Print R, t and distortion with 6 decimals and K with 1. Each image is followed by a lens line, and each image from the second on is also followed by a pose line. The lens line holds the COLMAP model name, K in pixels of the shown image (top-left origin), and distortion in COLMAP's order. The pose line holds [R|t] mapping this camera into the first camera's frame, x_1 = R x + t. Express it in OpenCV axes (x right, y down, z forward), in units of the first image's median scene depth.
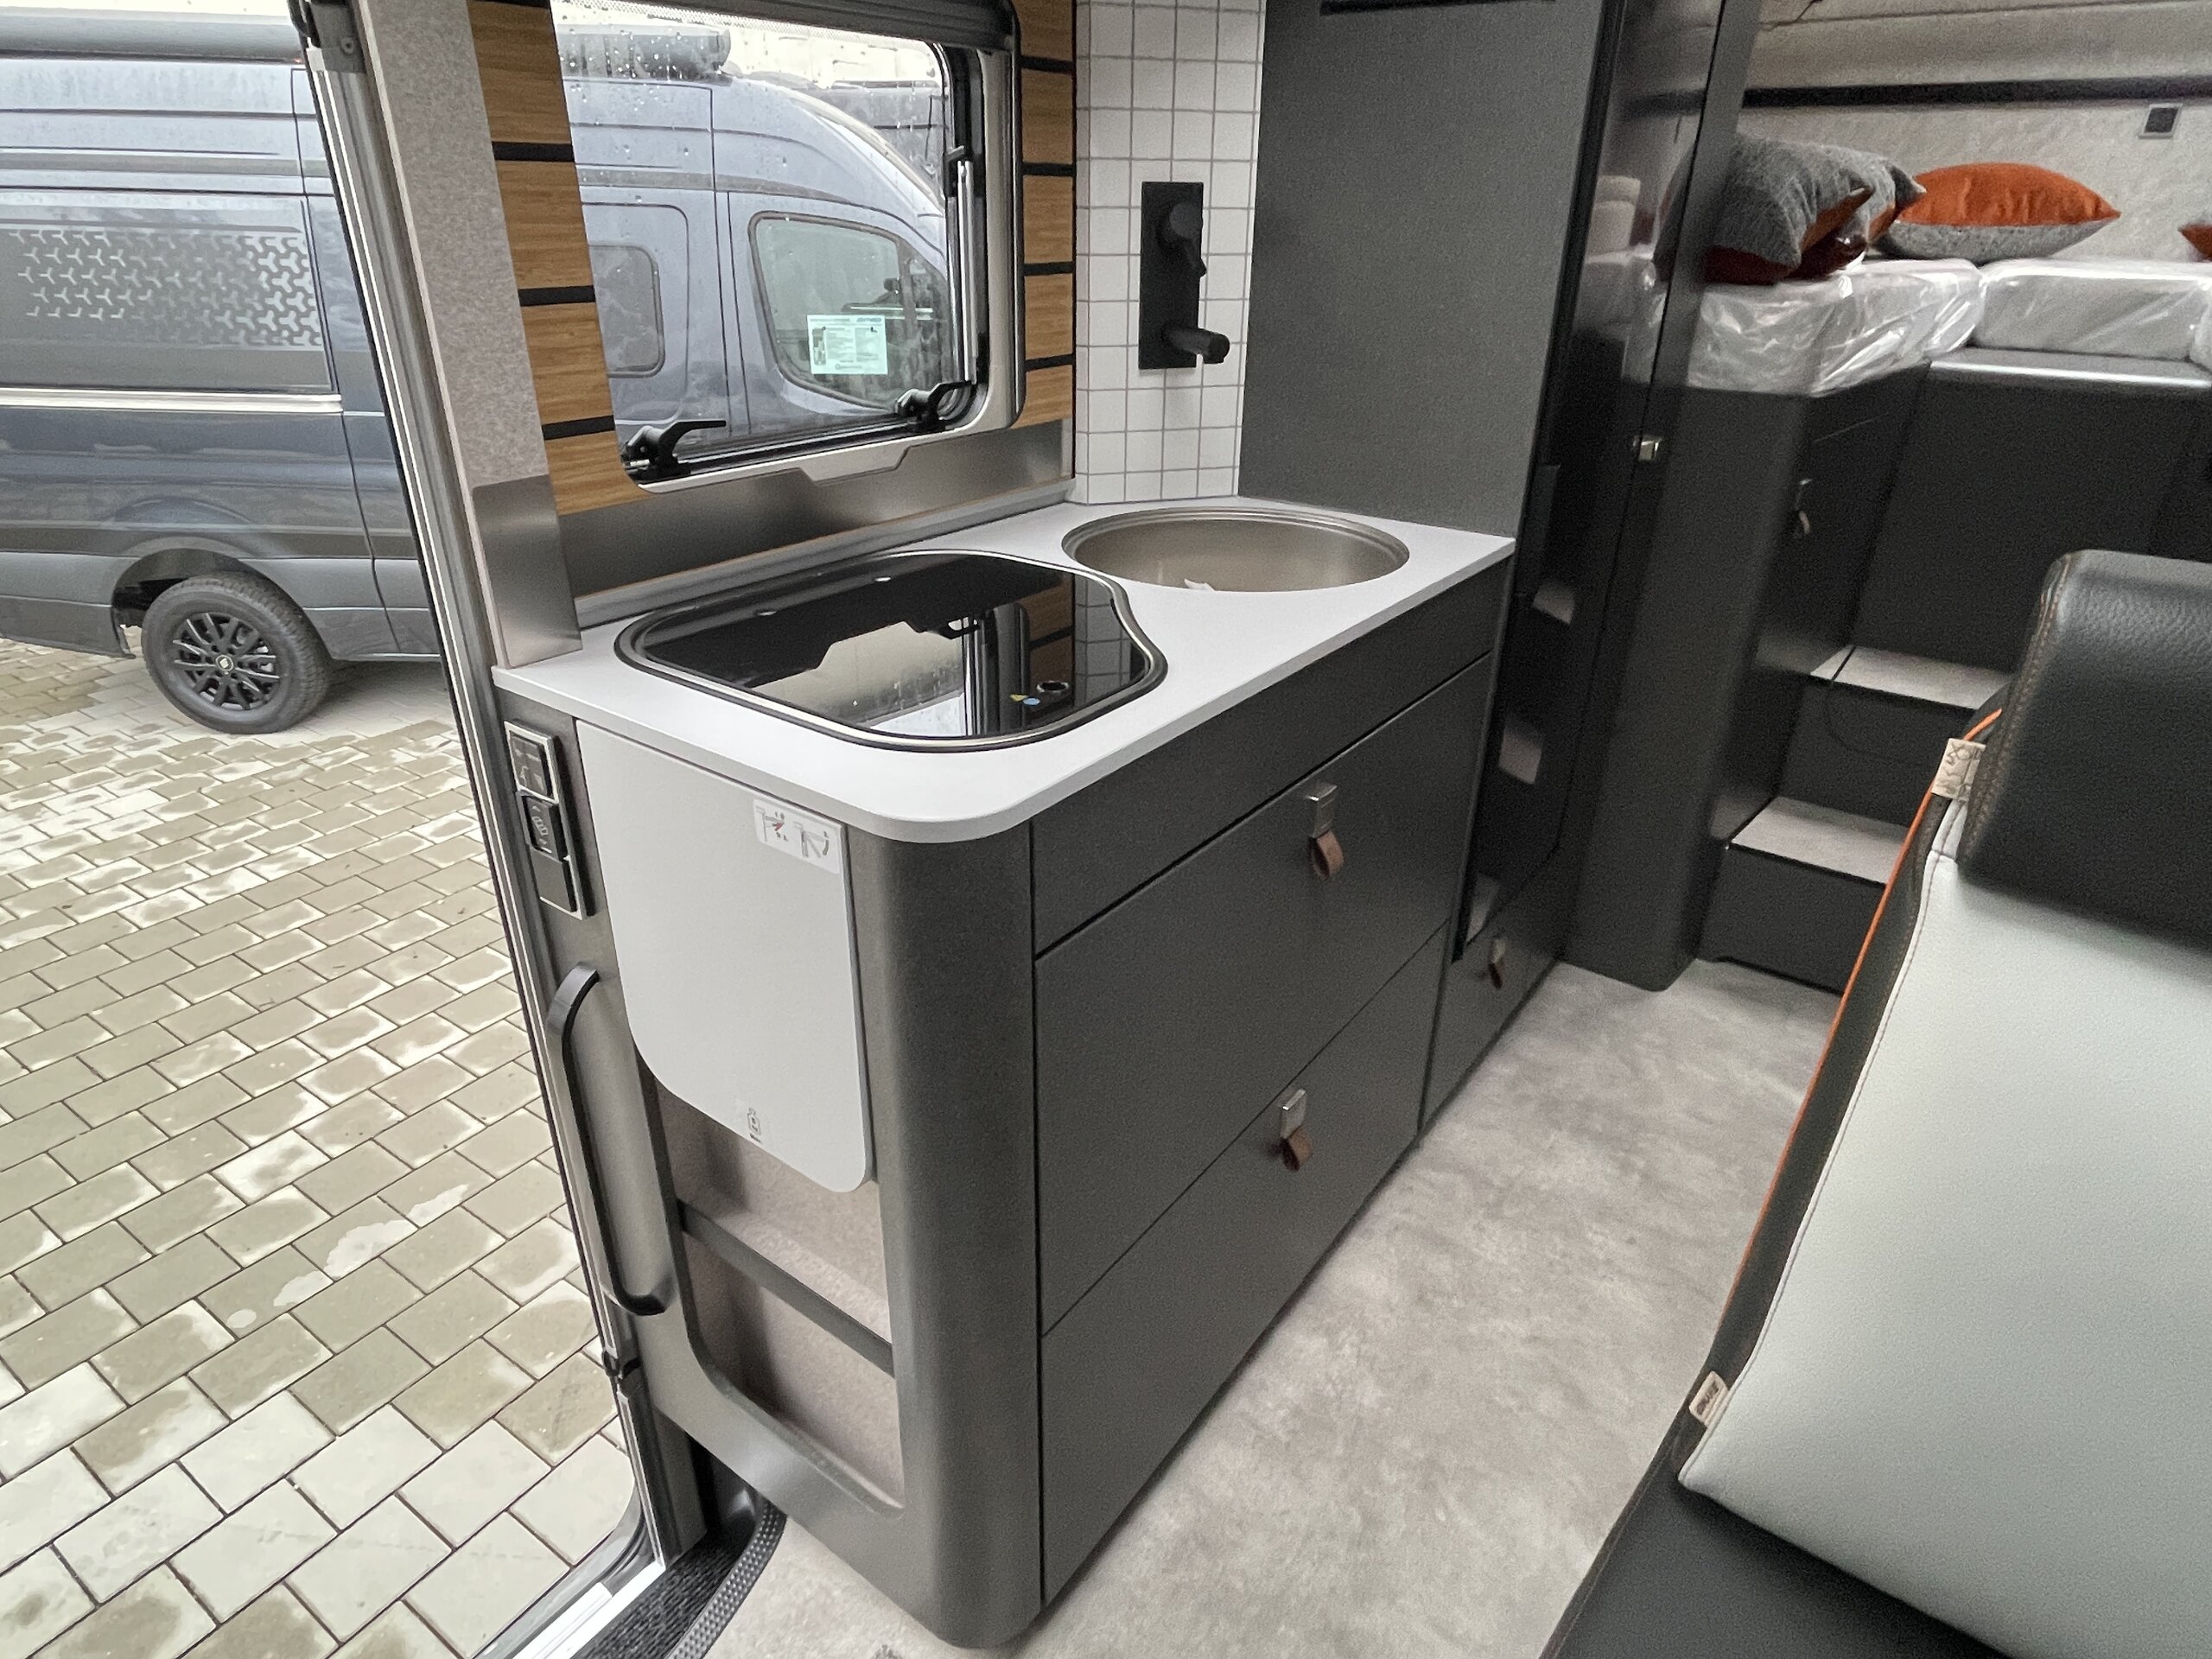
lens RADIAL K [[1258.5, 0, 1106.0], [0, 1258.5, 829.5], [0, 0, 1]] dist [-0.000662, 0.000532]
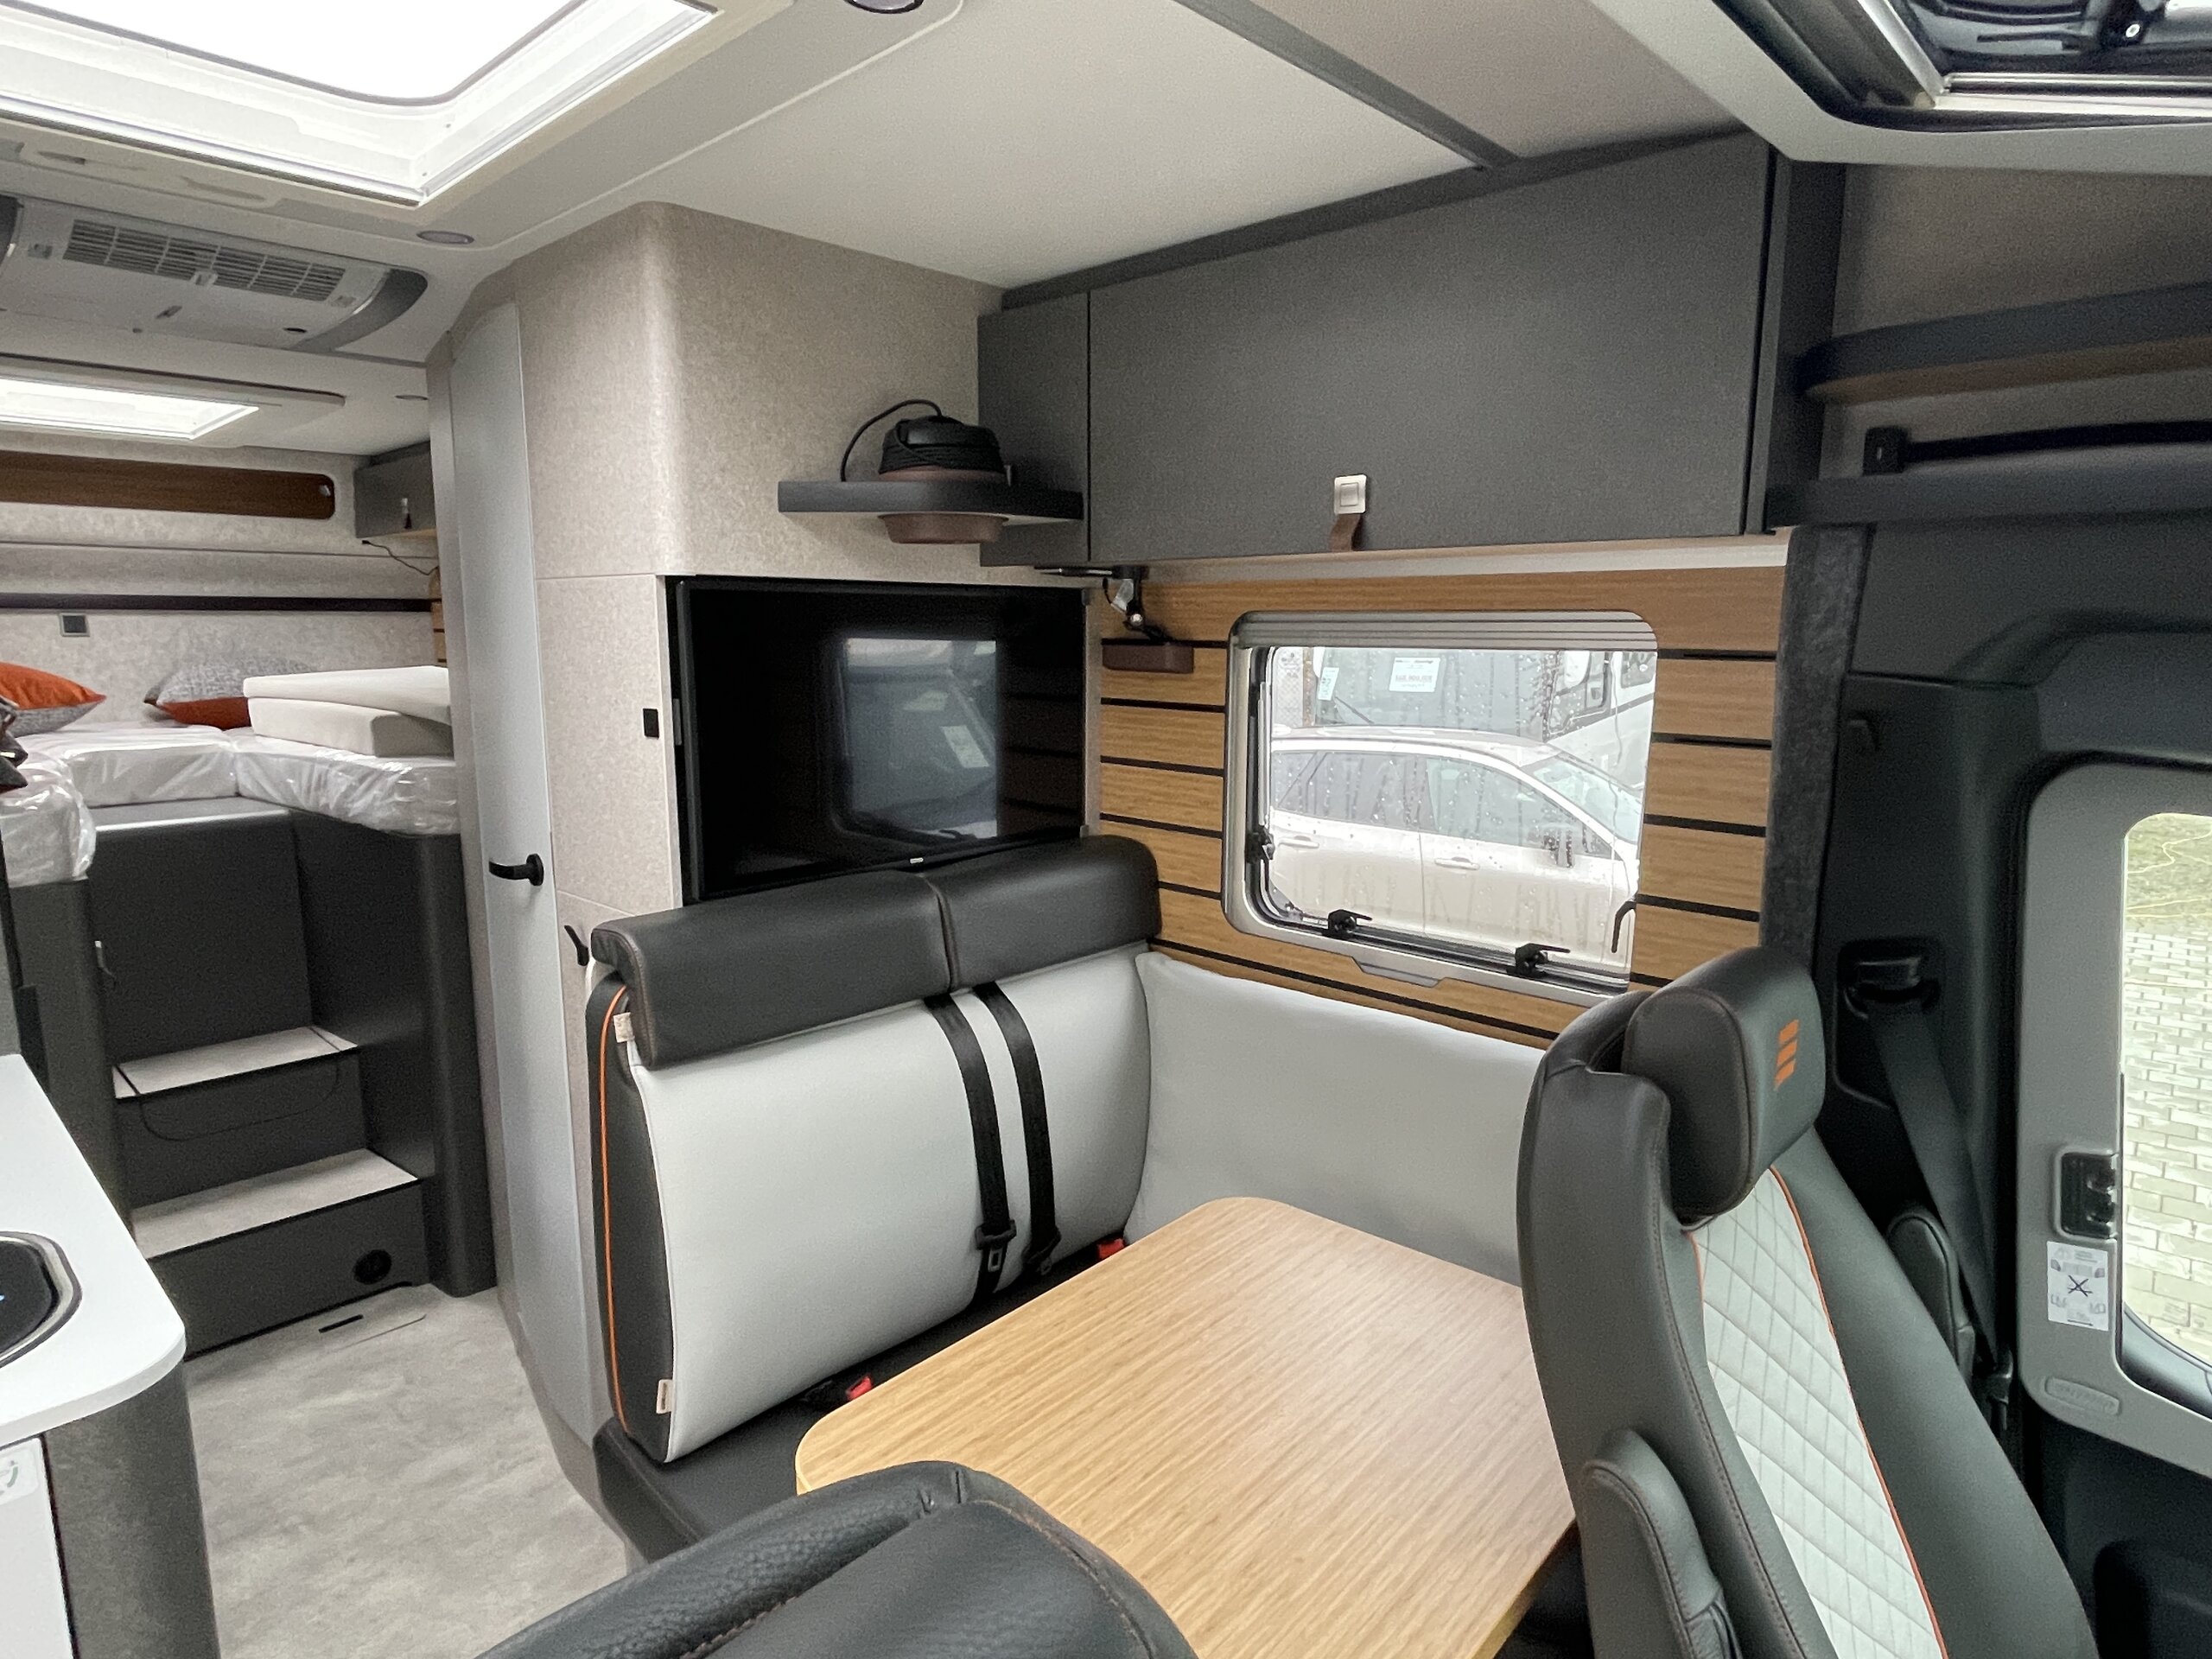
lens RADIAL K [[1255.4, 0, 1103.0], [0, 1255.4, 838.6], [0, 0, 1]] dist [-0.003265, -0.003191]
pose [[0.121470, -0.182394, 0.975693, -0.470077], [0.445110, 0.888607, 0.110700, -0.077623], [-0.887199, 0.420844, 0.189124, -0.100529]]
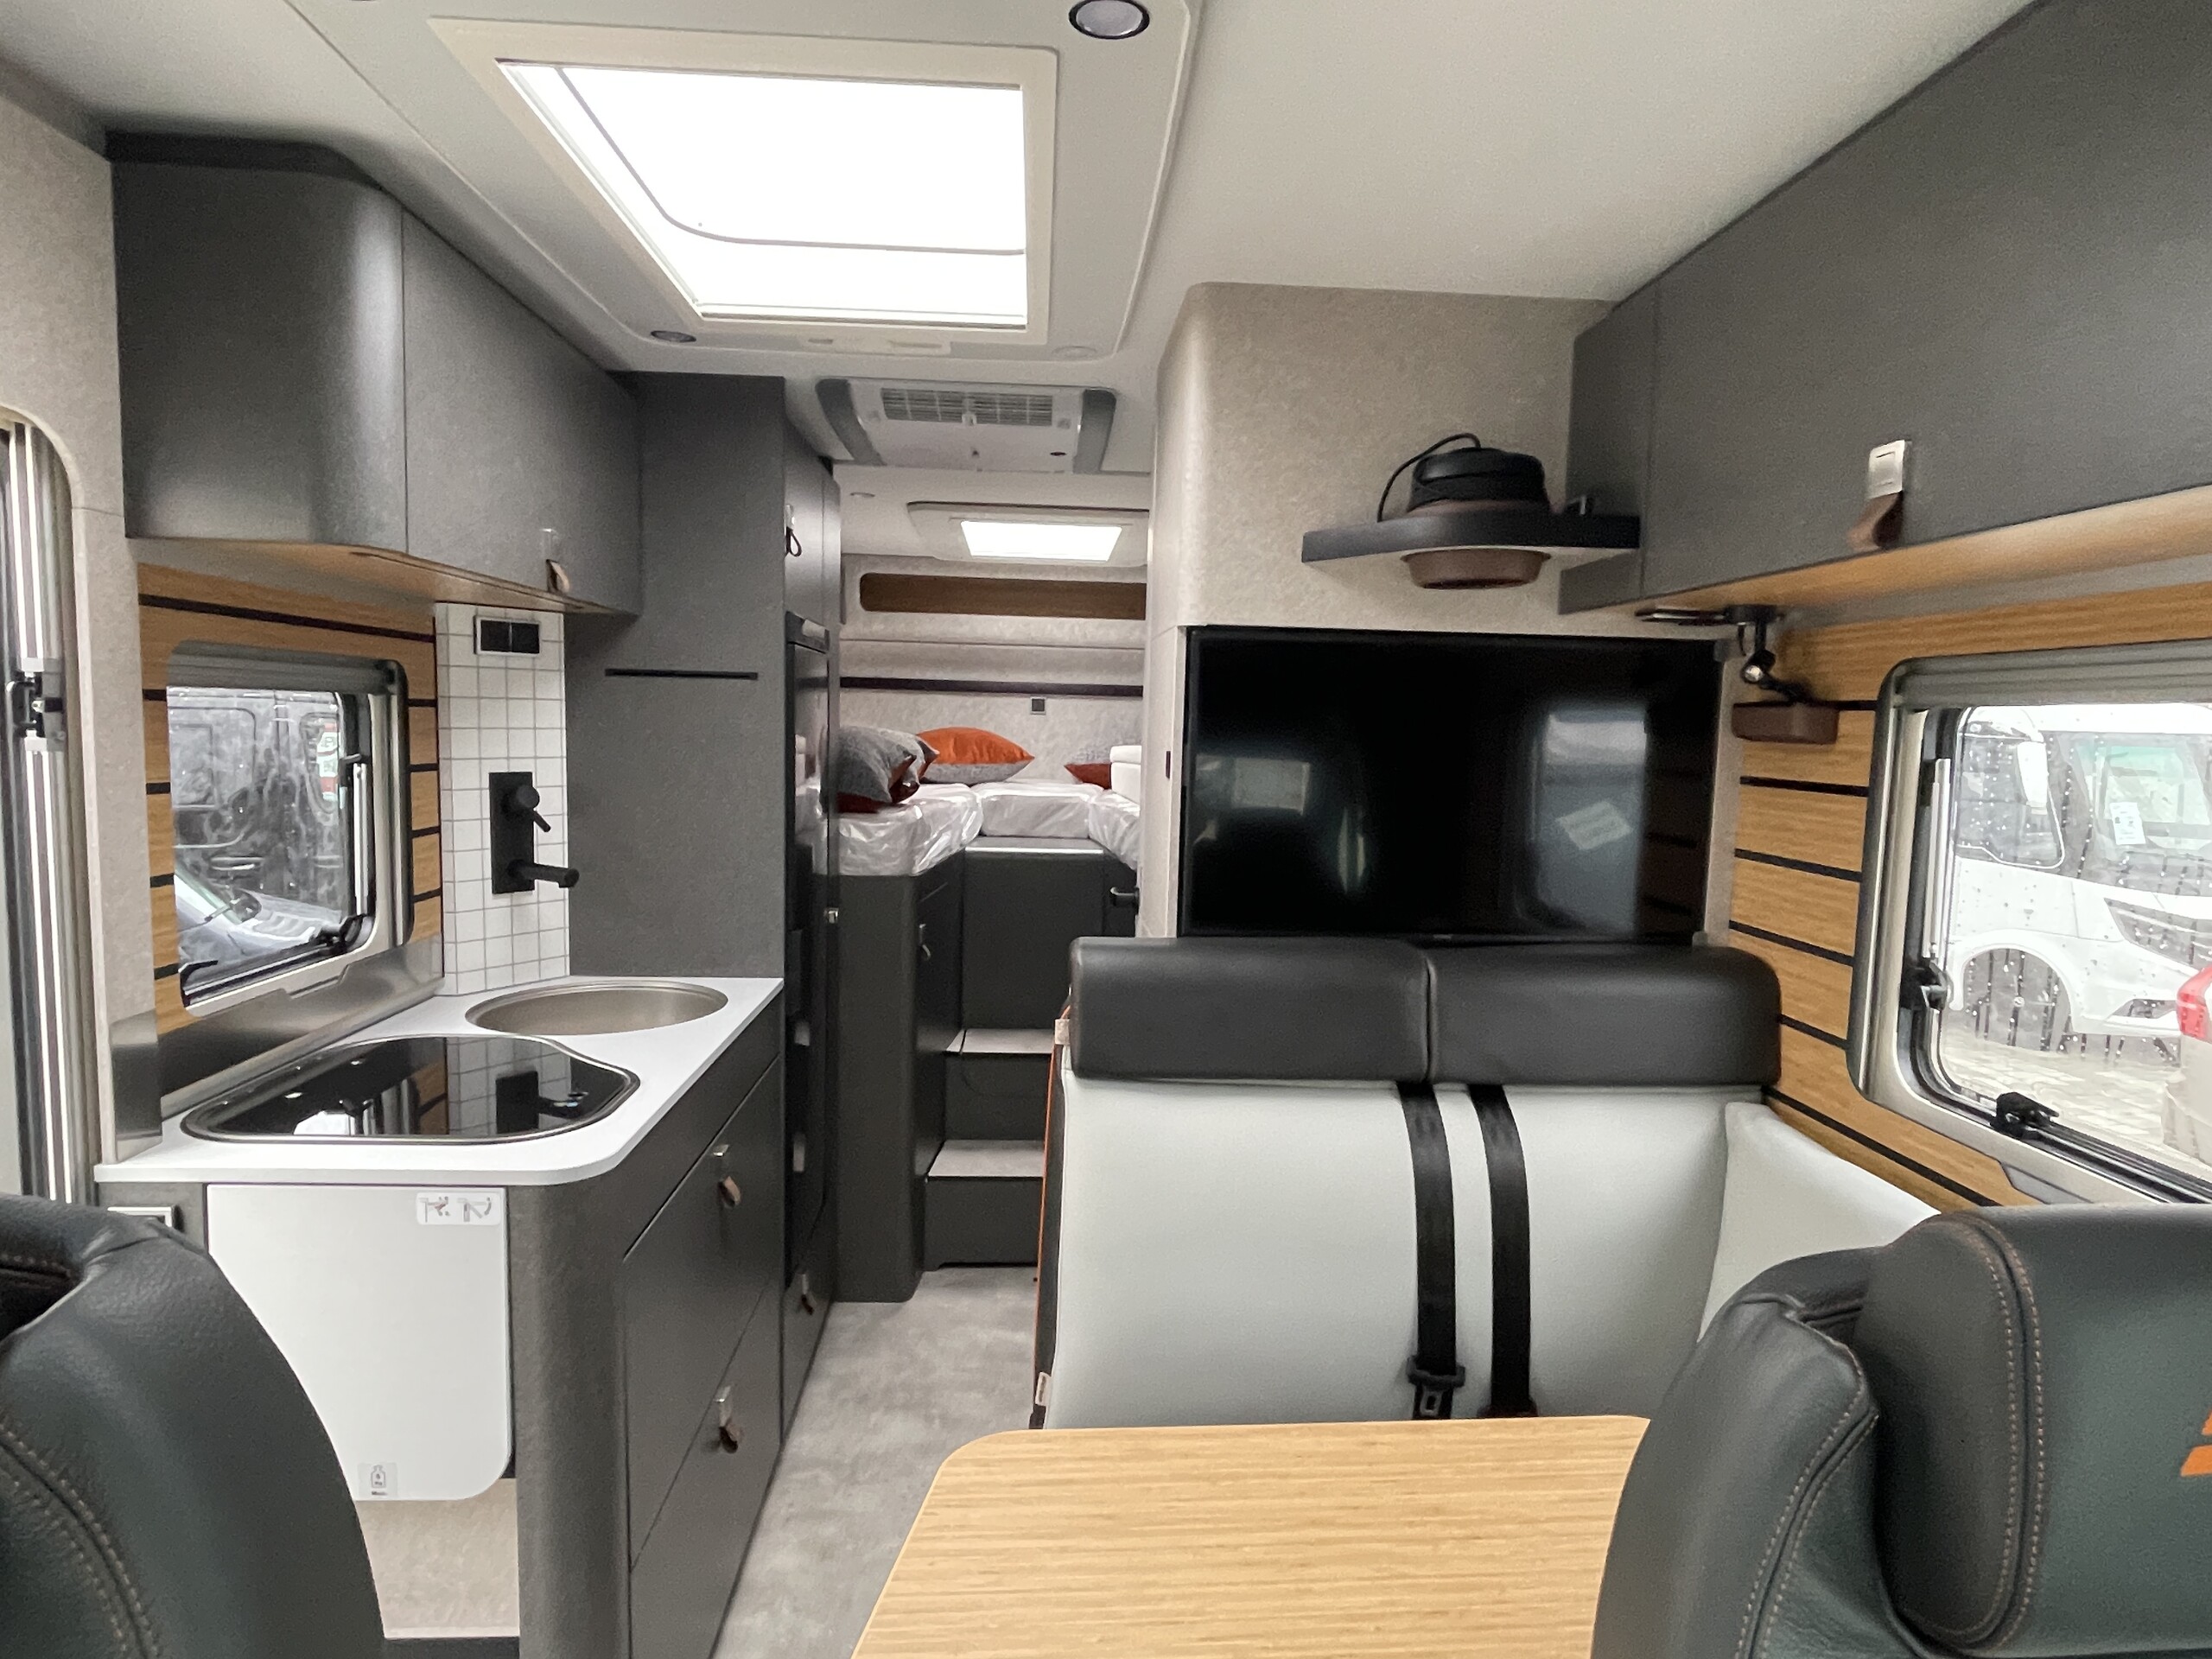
lens RADIAL K [[1255.4, 0, 1103.0], [0, 1255.4, 838.6], [0, 0, 1]] dist [-0.003265, -0.003191]
pose [[0.770296, -0.052258, 0.635542, -0.271111], [0.273299, 0.927520, -0.254981, 0.087235], [-0.576153, 0.370104, 0.728746, -0.326325]]
